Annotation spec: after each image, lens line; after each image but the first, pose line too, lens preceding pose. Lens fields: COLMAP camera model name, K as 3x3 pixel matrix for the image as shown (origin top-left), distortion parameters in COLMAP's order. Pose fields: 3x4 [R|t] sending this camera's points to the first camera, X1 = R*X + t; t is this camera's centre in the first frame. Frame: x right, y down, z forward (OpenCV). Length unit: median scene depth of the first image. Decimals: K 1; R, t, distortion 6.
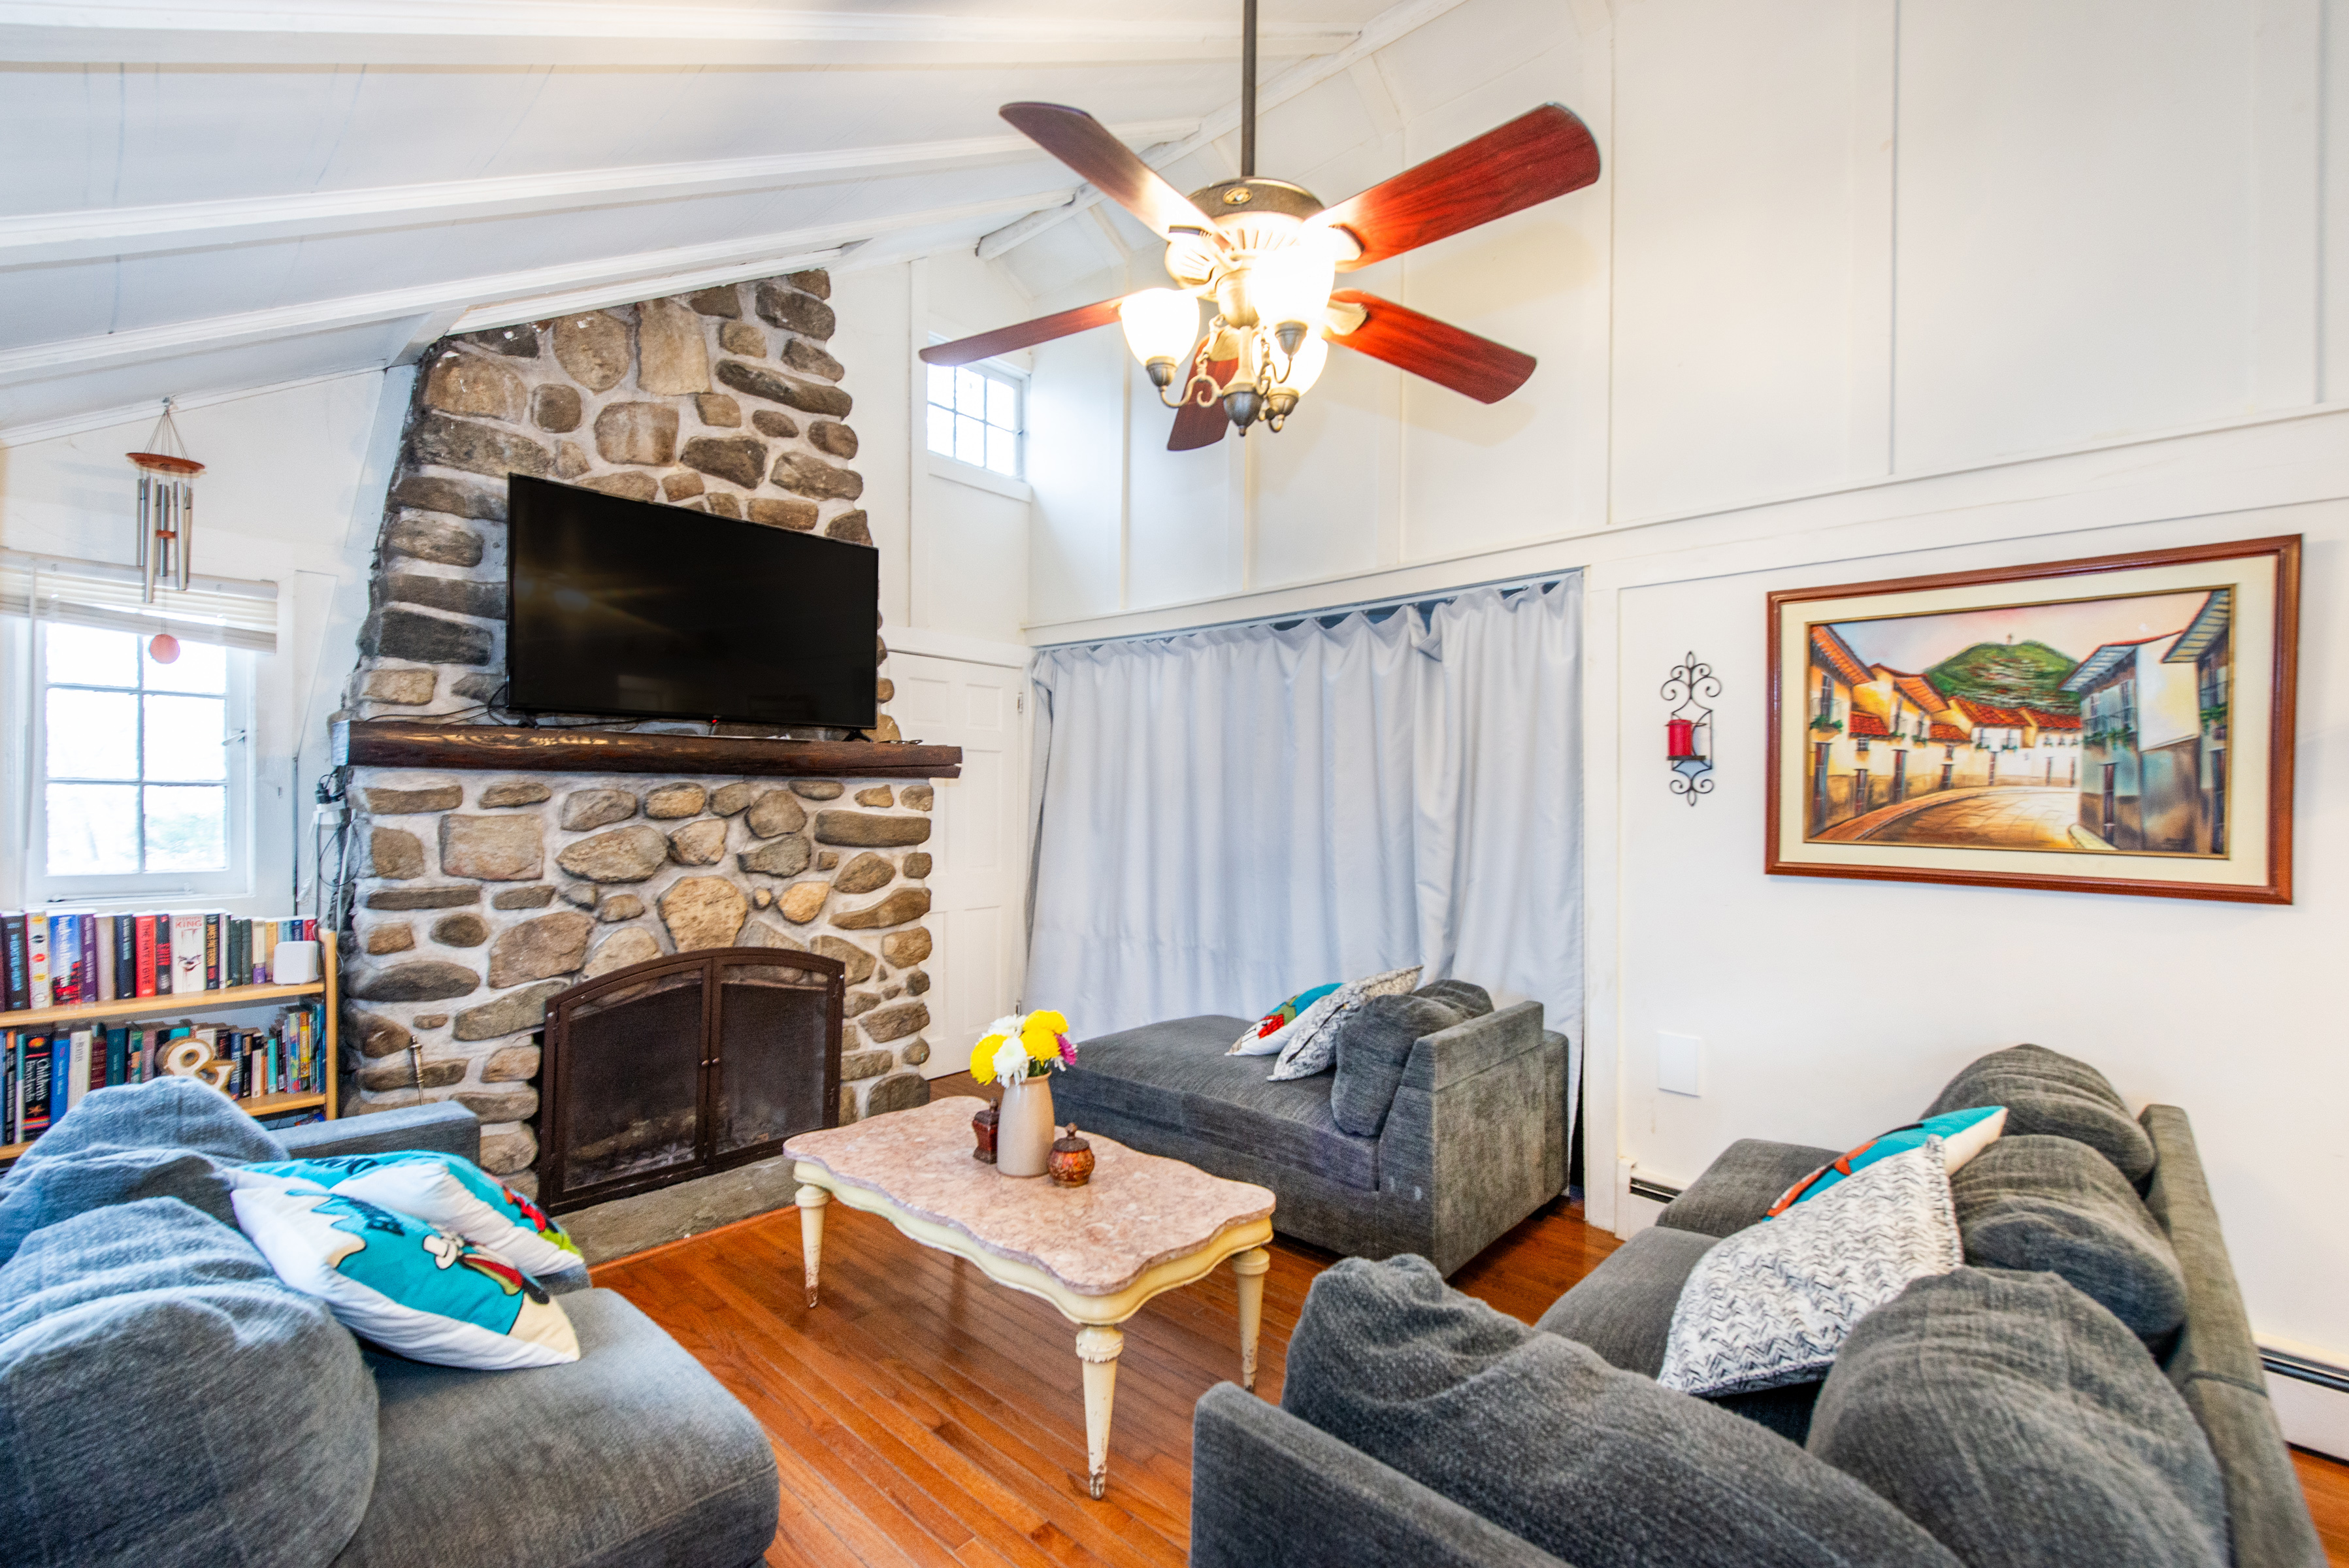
lens RADIAL K [[994.2, 0, 1190.6], [0, 994.2, 794.4], [0, 0, 1]] dist [-0.000898, -0.002805]
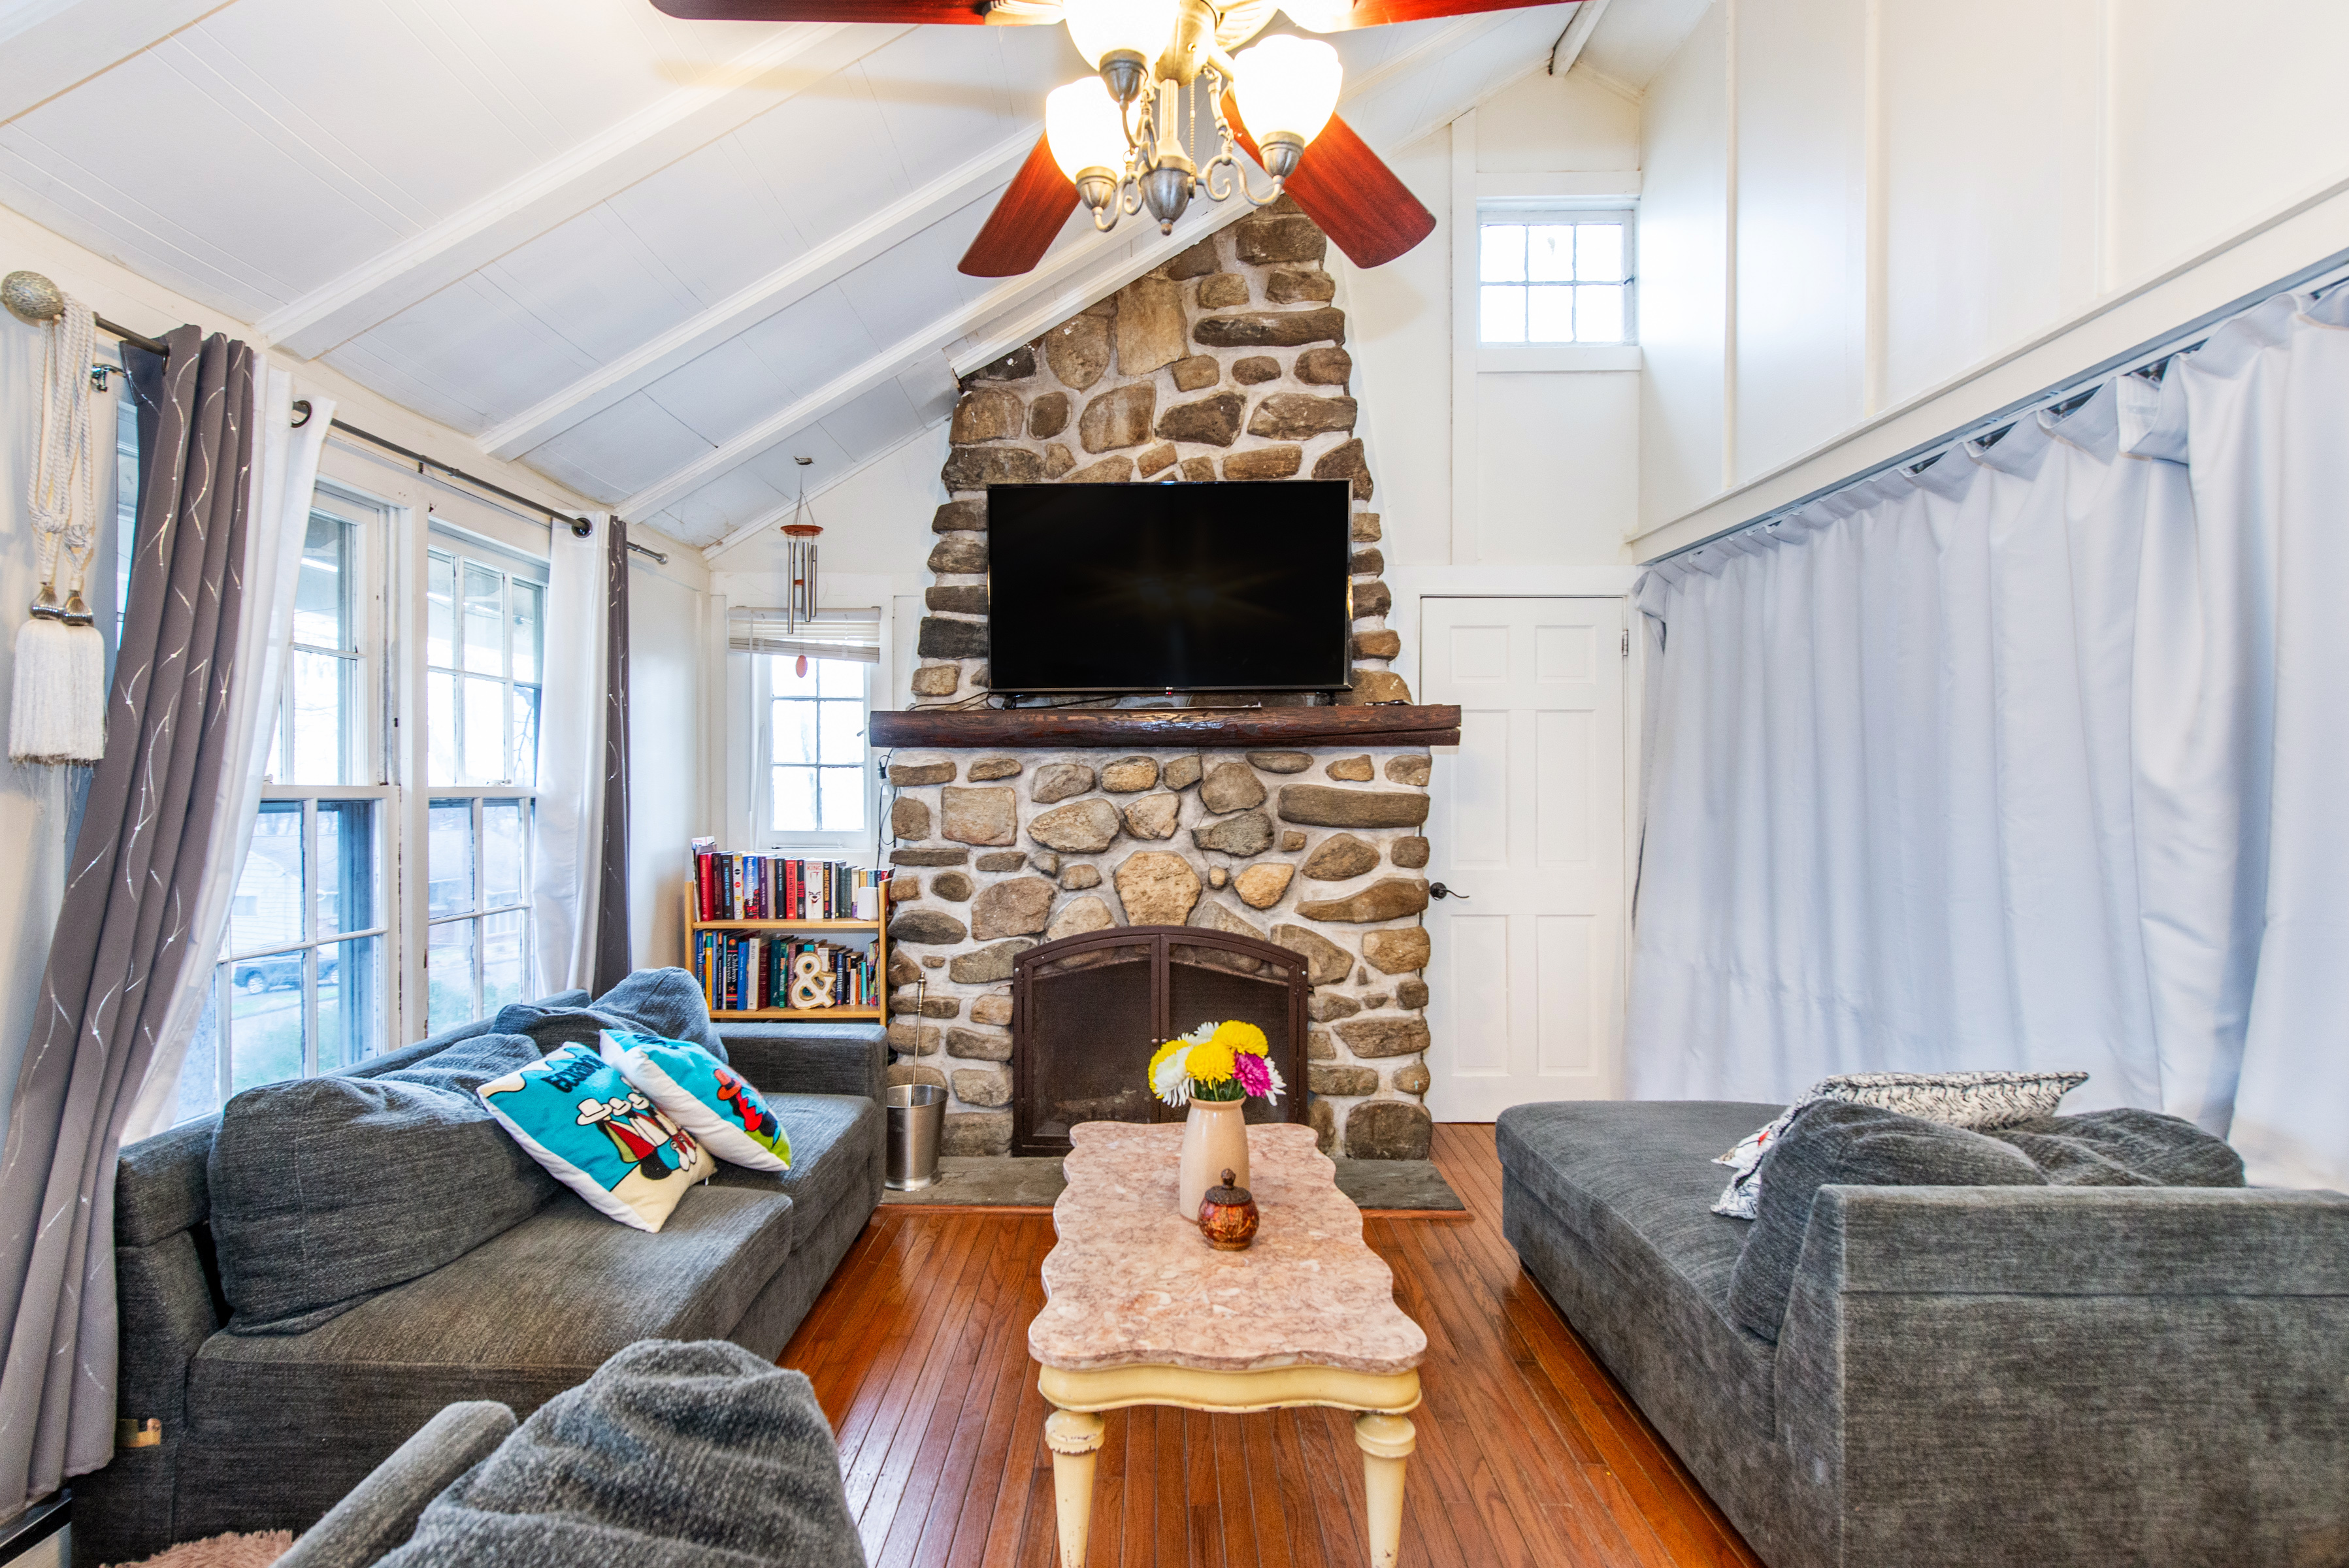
lens RADIAL K [[1154.3, 0, 1147.3], [0, 1154.3, 773.6], [0, 0, 1]] dist [0.014260, -0.007912]
pose [[0.649827, -0.015521, -0.759924, 0.395333], [0.007596, 0.999874, -0.013926, 0.022670], [0.760044, 0.003277, 0.649863, 0.263493]]
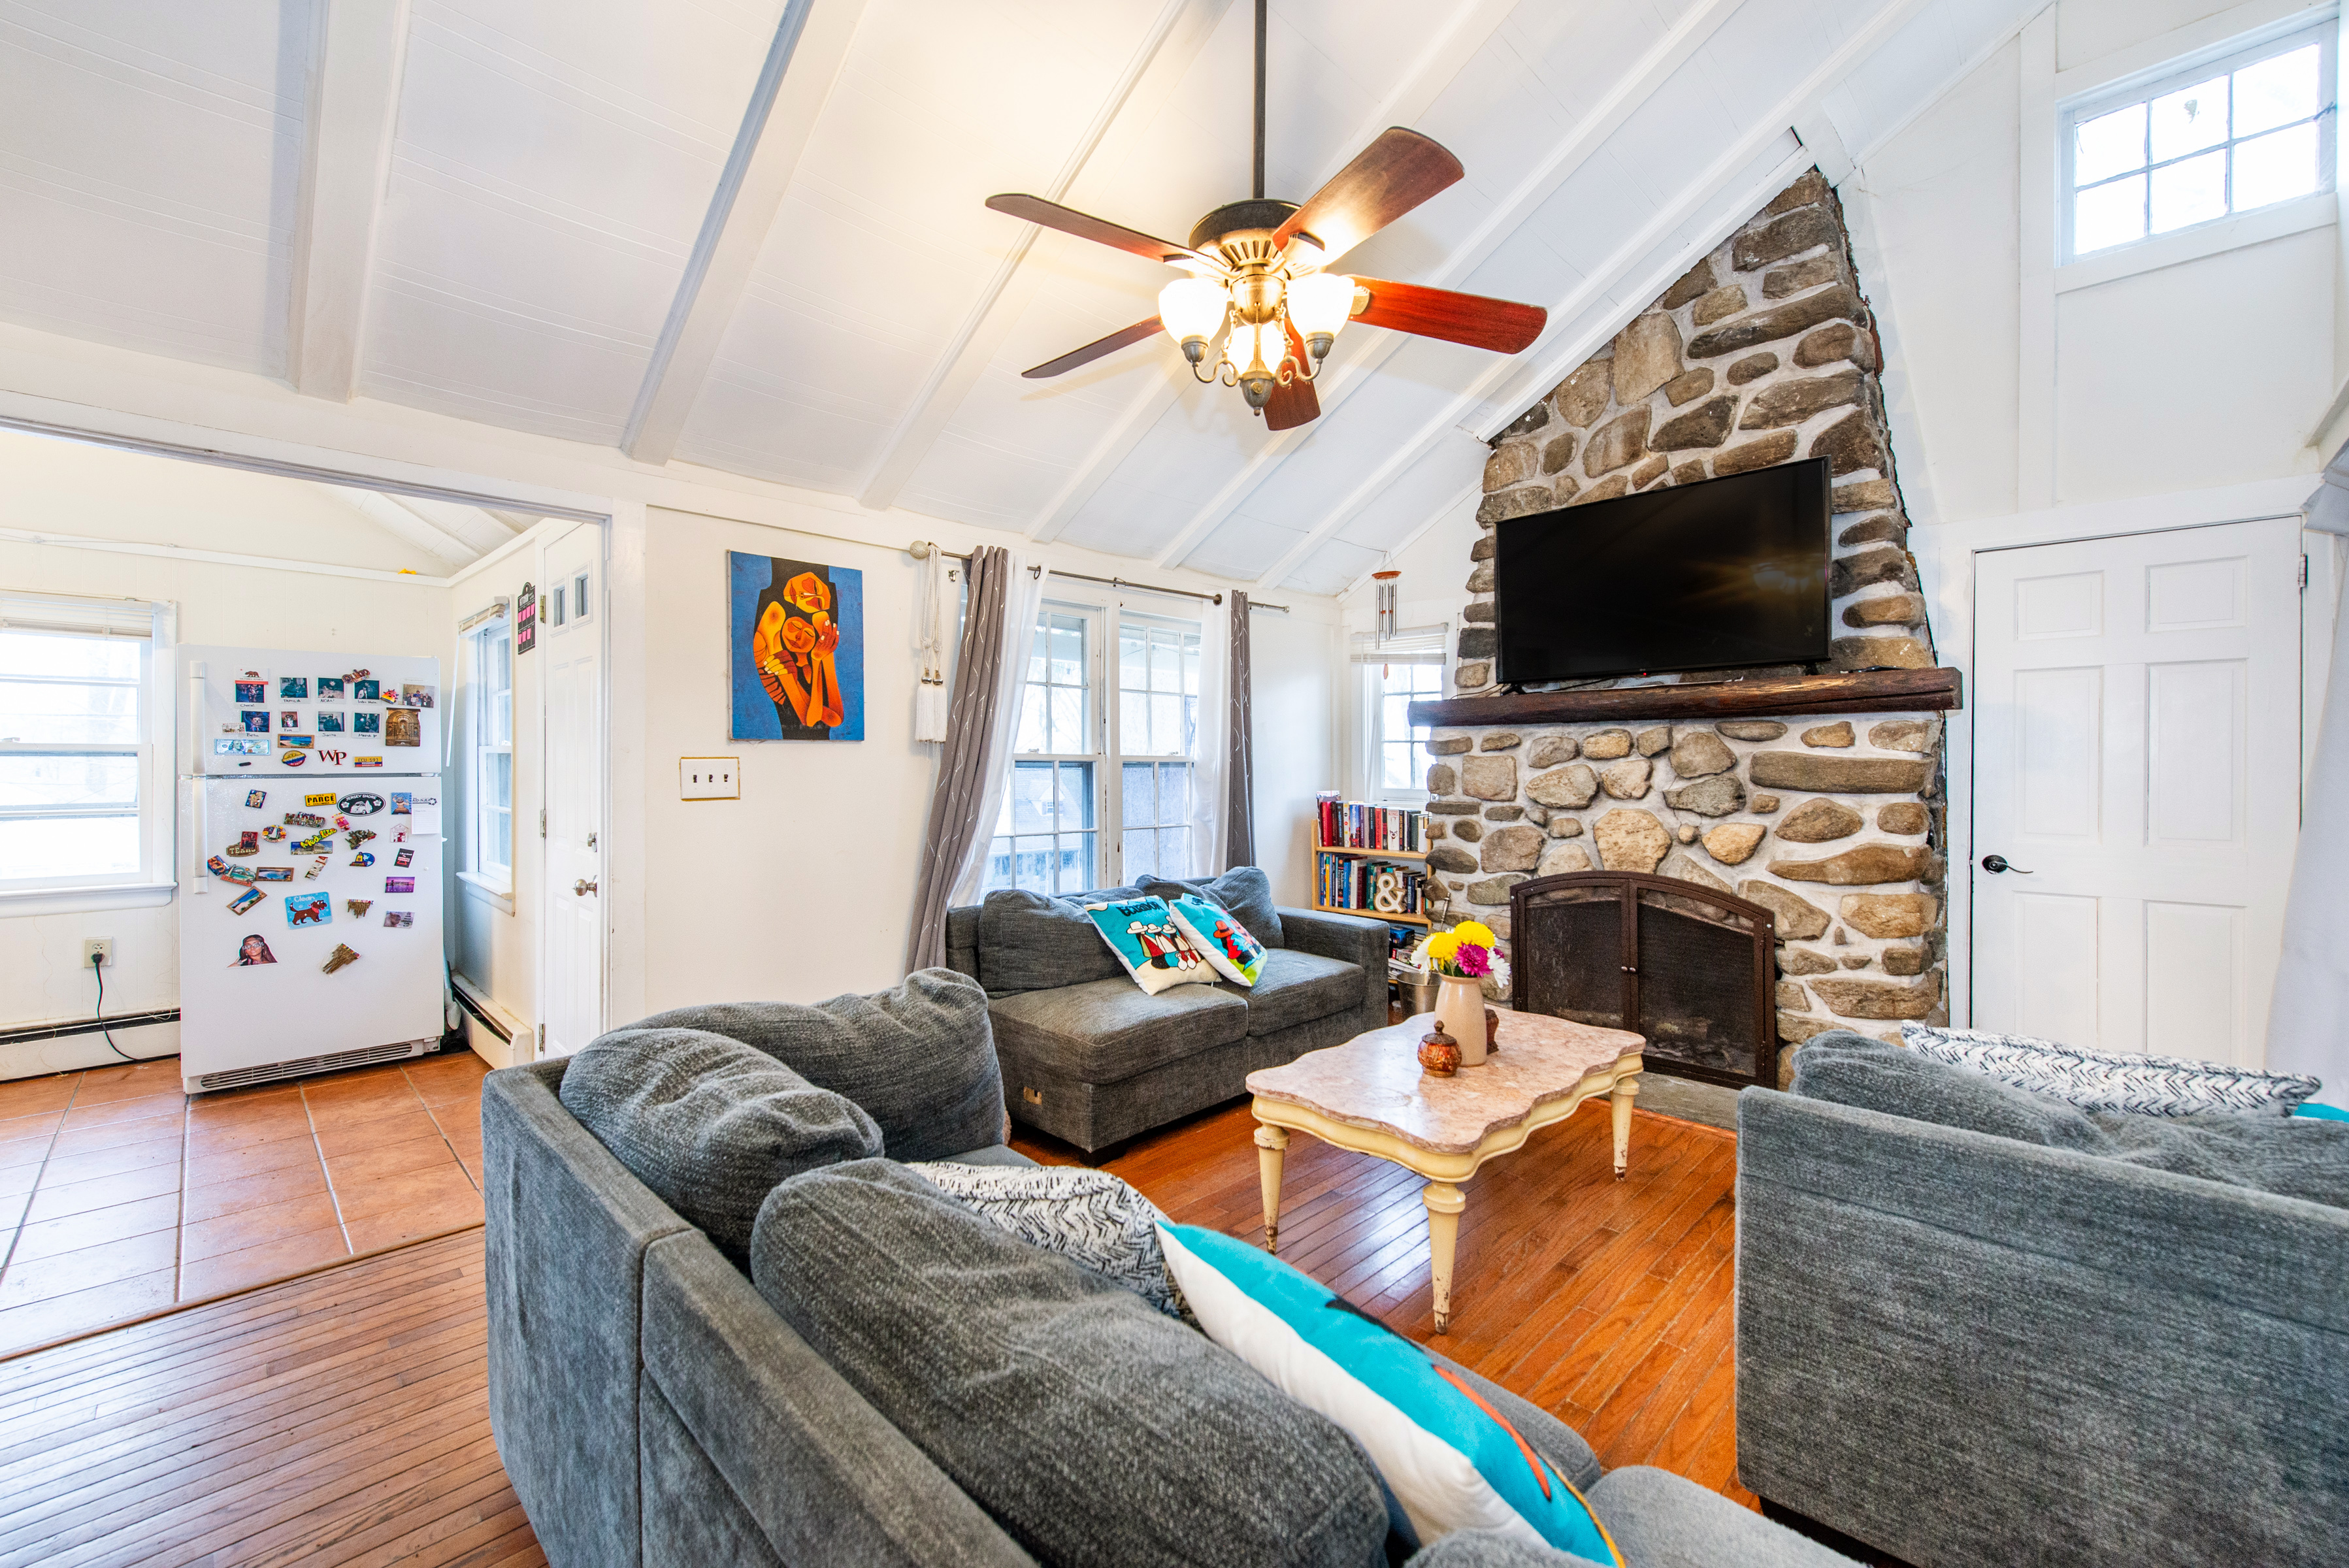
lens RADIAL K [[964.1, 0, 1158.7], [0, 964.1, 769.2], [0, 0, 1]] dist [0.005777, -0.002771]
pose [[-0.071889, -0.002167, -0.997410, 0.712345], [0.003390, 0.999991, -0.002417, 0.038867], [0.997407, -0.003555, -0.071881, 0.561620]]
